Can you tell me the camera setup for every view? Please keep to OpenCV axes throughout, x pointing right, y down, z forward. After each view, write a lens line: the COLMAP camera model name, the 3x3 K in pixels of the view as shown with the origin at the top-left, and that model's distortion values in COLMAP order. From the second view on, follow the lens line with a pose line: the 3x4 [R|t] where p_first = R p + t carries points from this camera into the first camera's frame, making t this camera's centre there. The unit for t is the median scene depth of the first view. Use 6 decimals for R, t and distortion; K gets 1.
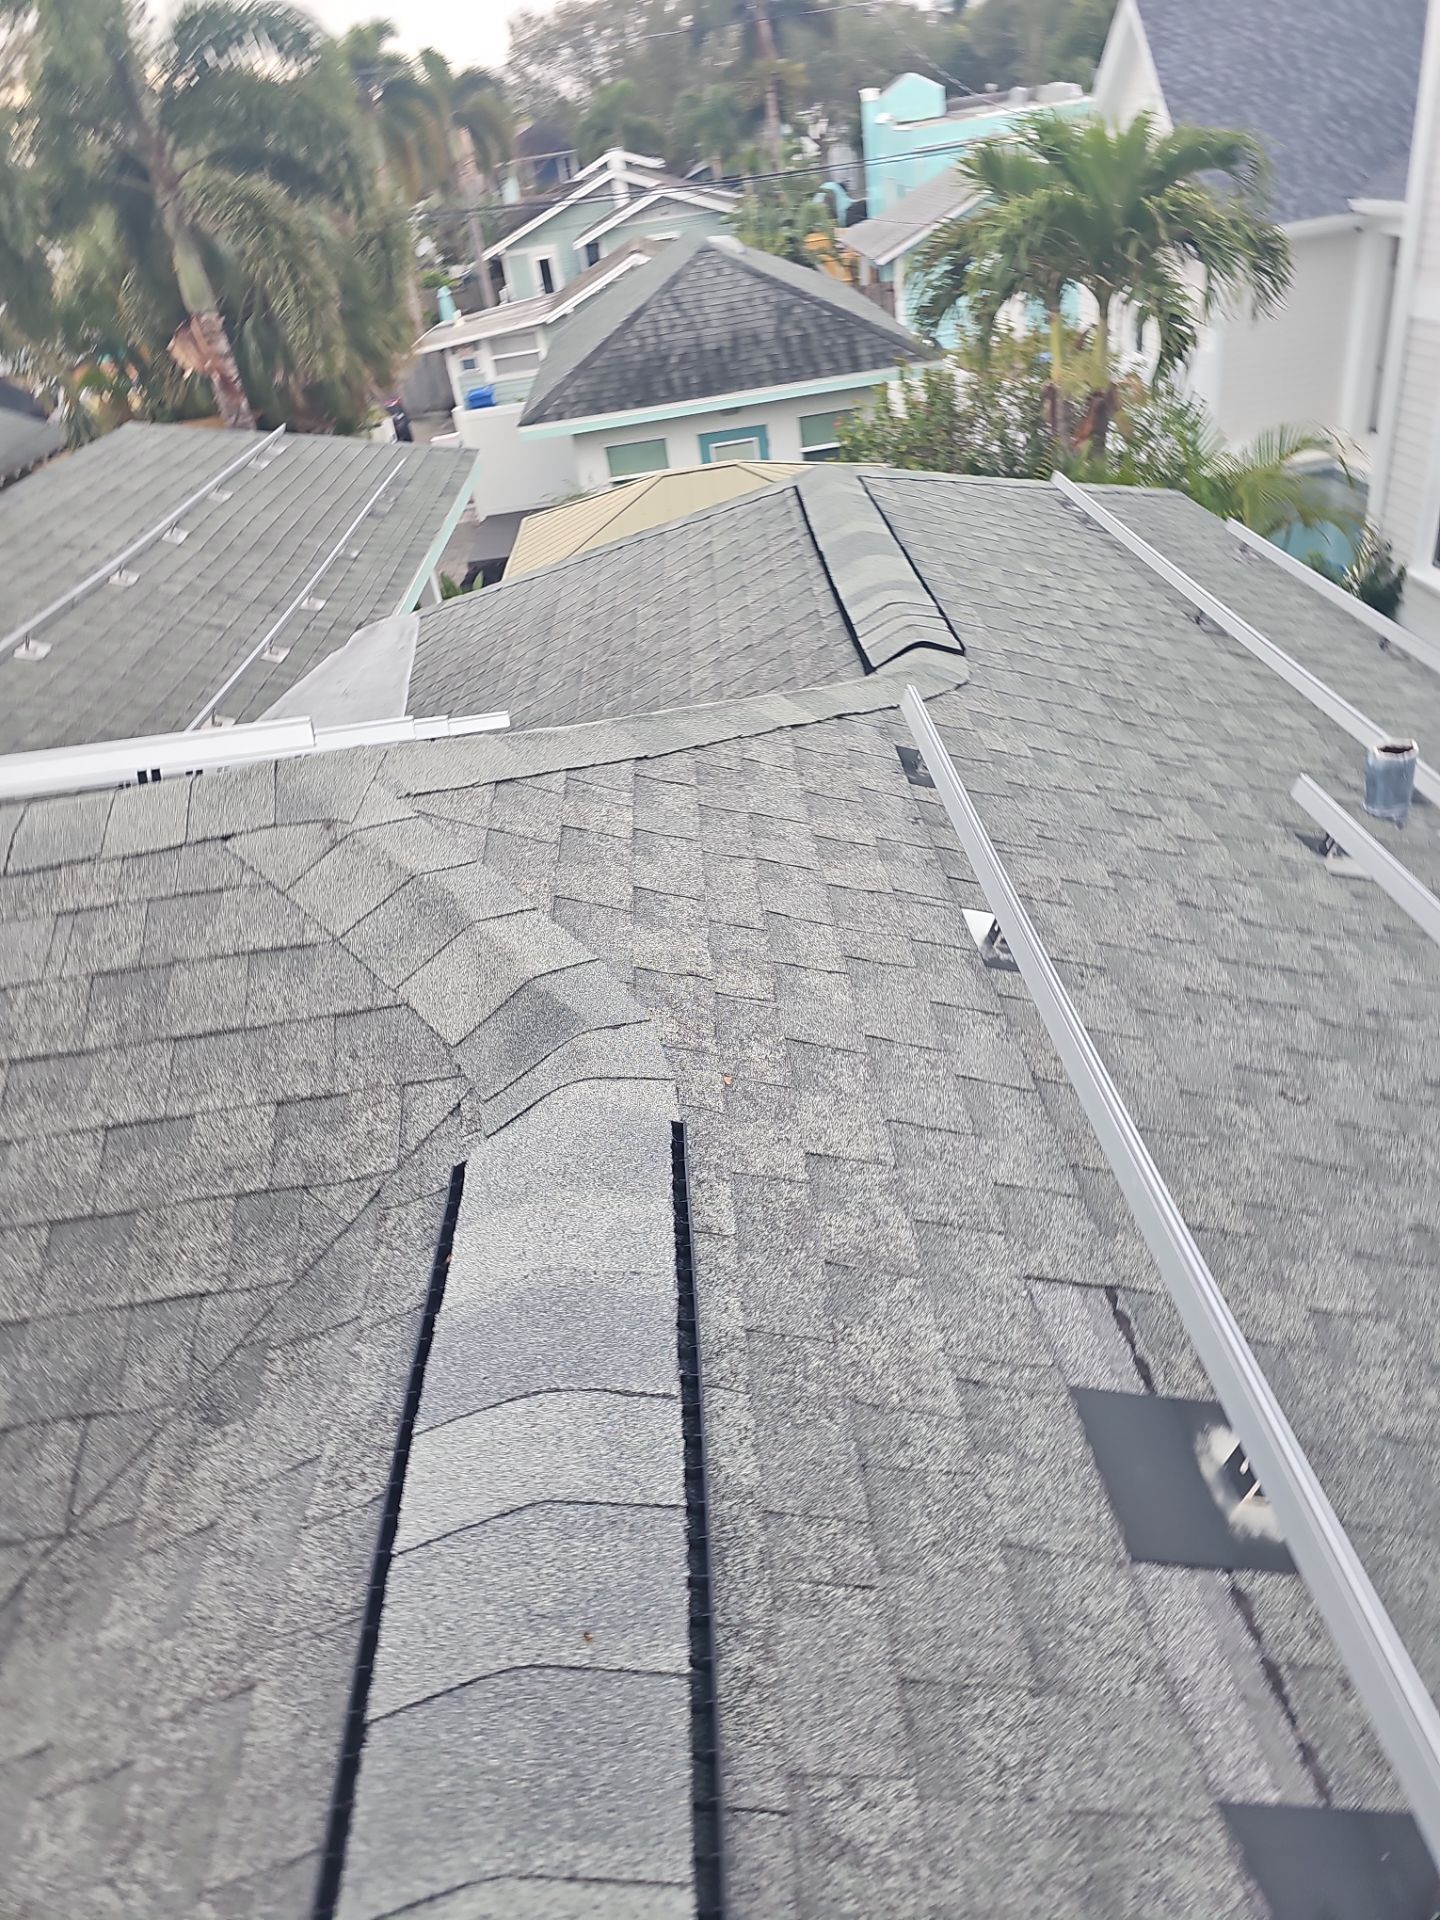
lens RADIAL K [[1205.8, 0, 689.2], [0, 1205.8, 918.3], [0, 0, 1]] dist [0.060189, -0.042696]
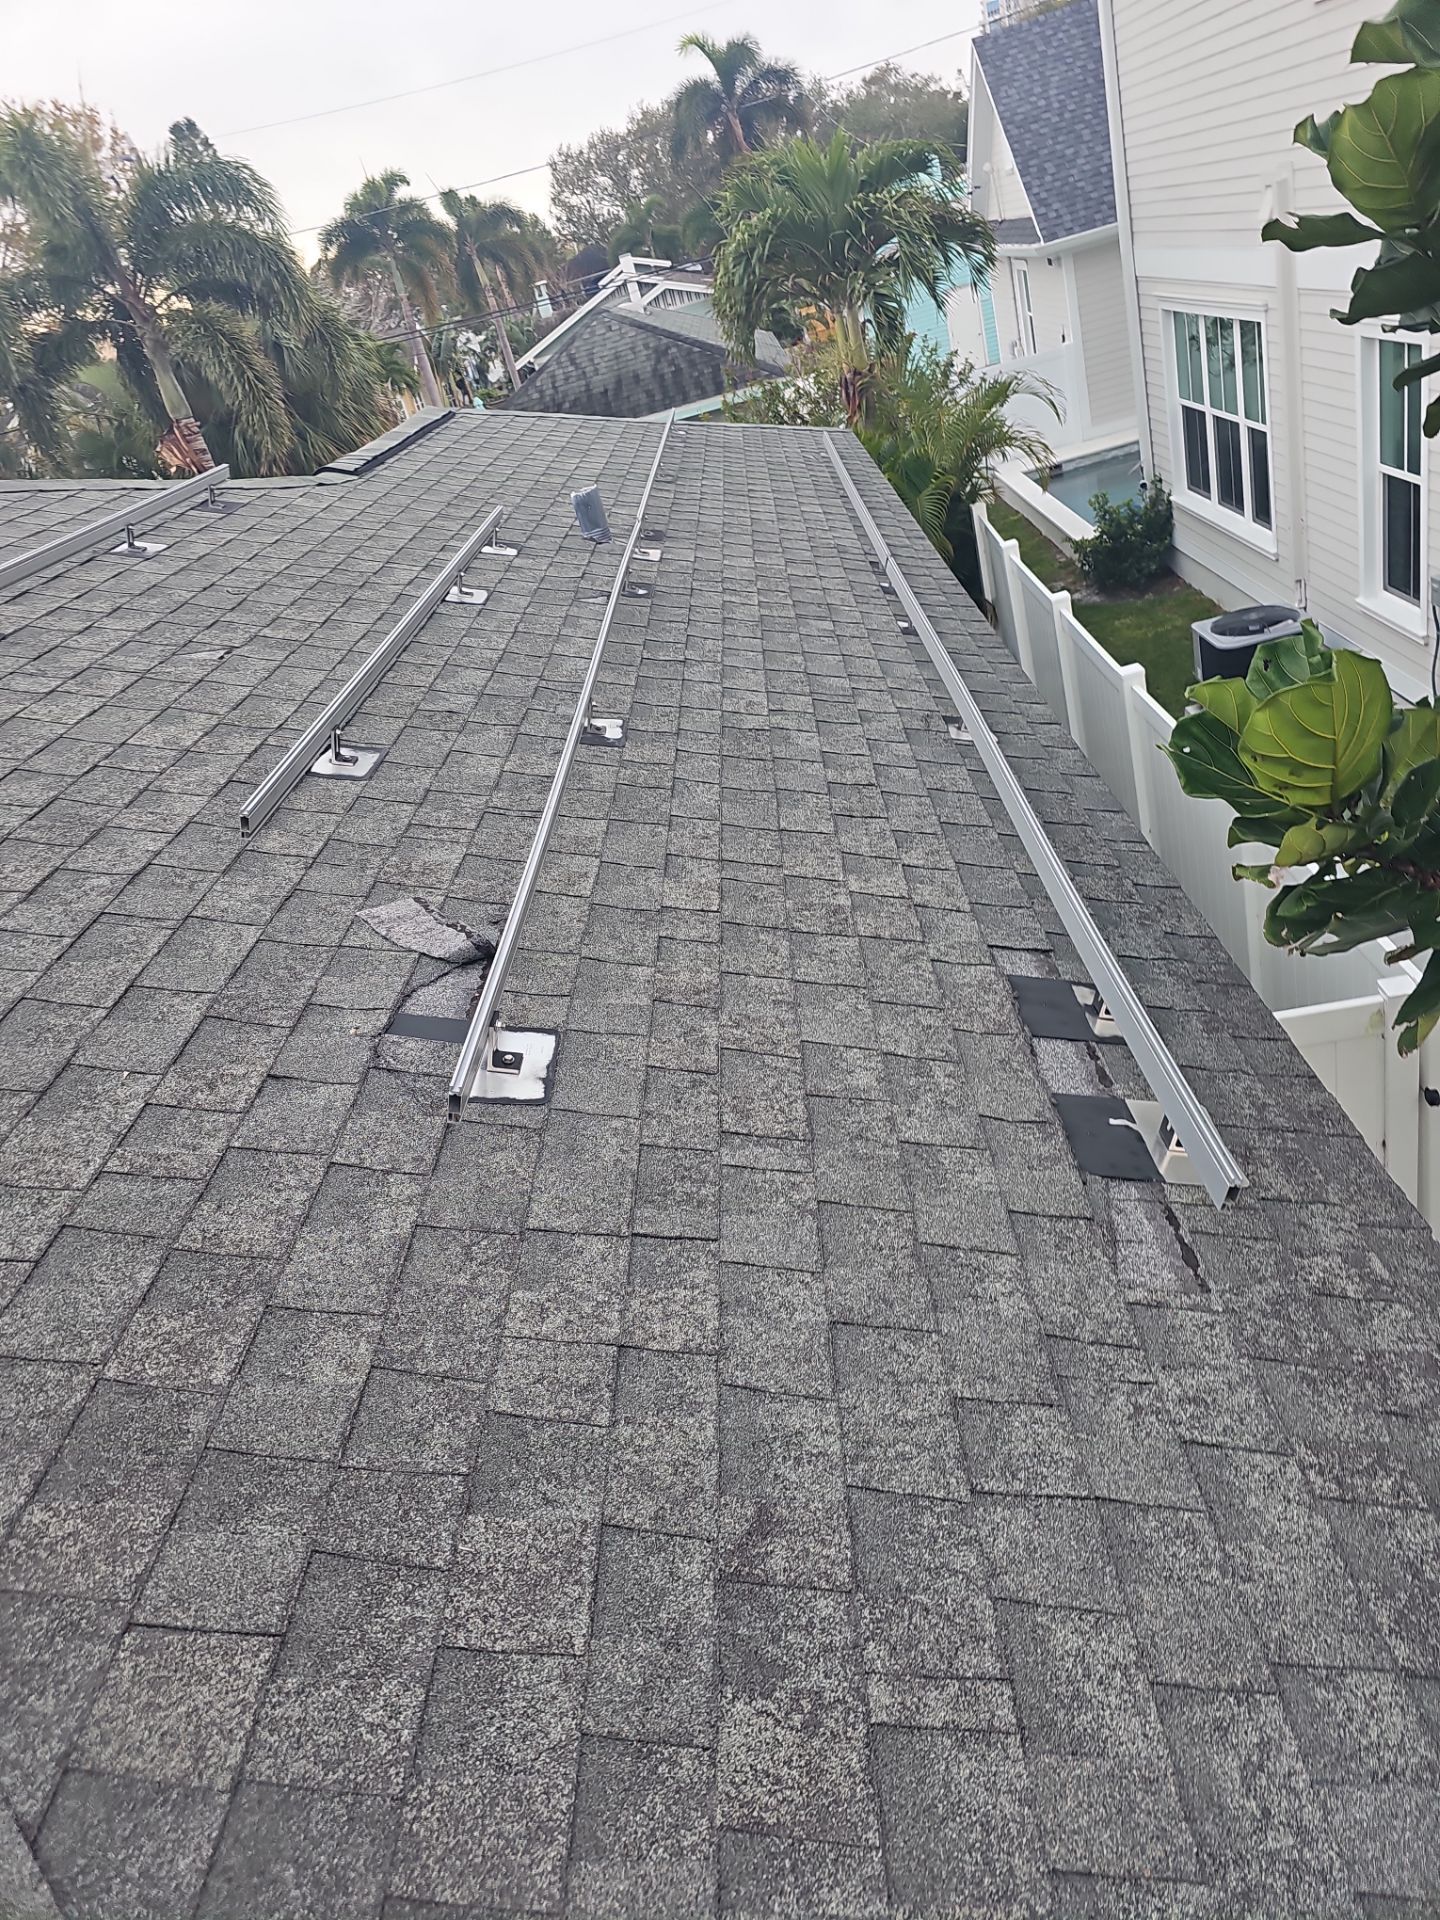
lens RADIAL K [[1205.8, 0, 692.6], [0, 1205.8, 918.3], [0, 0, 1]] dist [0.060189, -0.042696]
pose [[0.991308, -0.084965, -0.100444, 0.186184], [0.078173, 0.994498, -0.069736, 0.120396], [0.105817, 0.061278, 0.992496, -0.108888]]
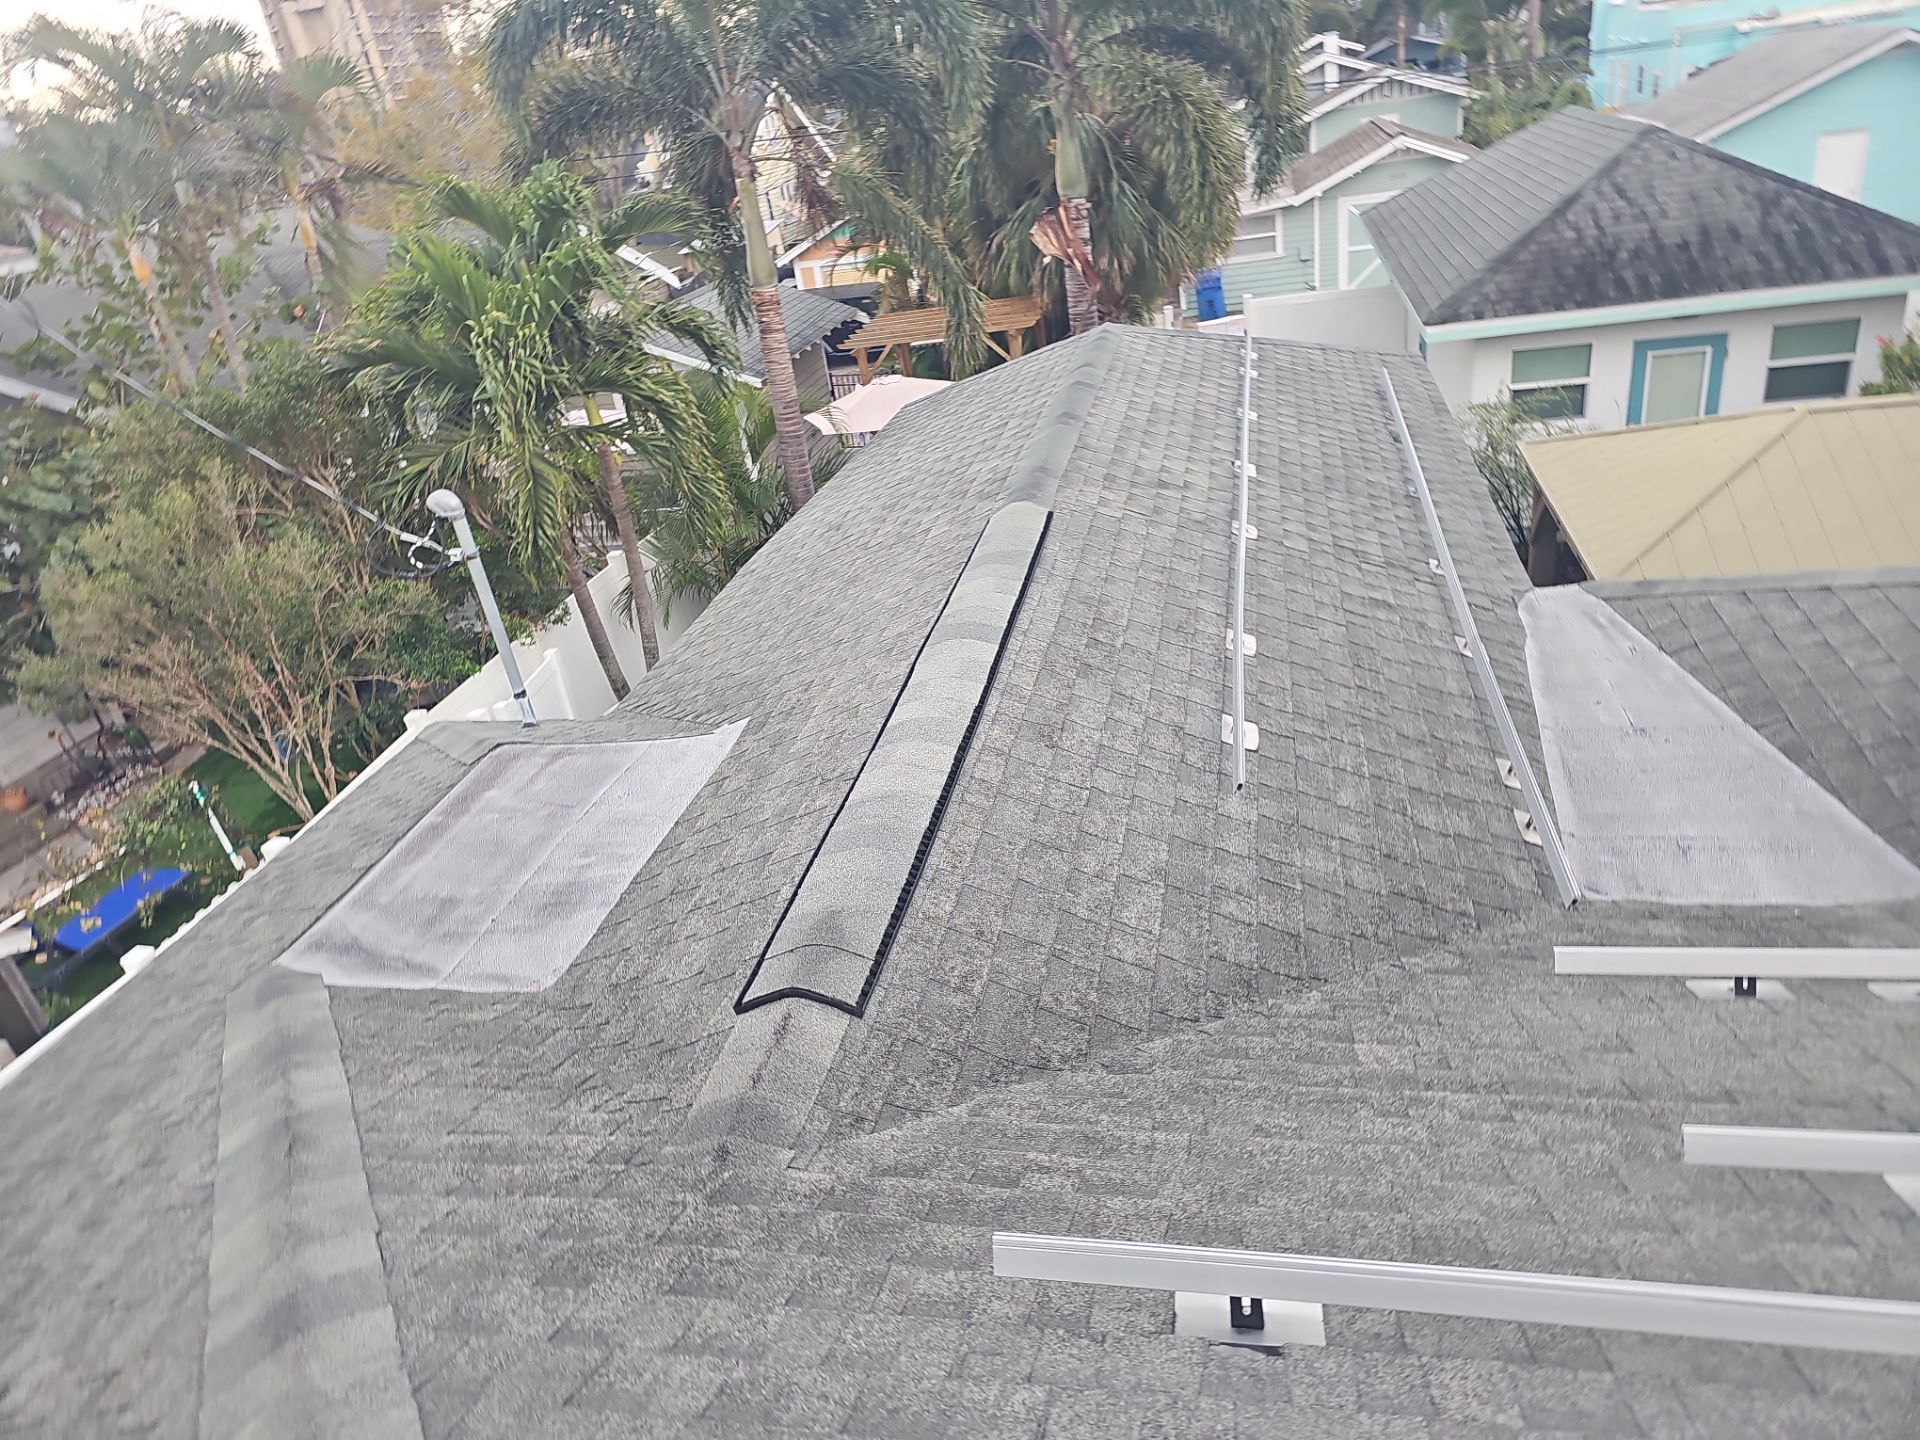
lens RADIAL K [[1205.8, 0, 977.4], [0, 1205.8, 695.8], [0, 0, 1]] dist [0.060189, -0.042696]
pose [[0.972545, 0.106442, -0.206946, -0.247240], [-0.120292, 0.991186, -0.055498, -0.057872], [0.199215, 0.078868, 0.976777, 0.111510]]
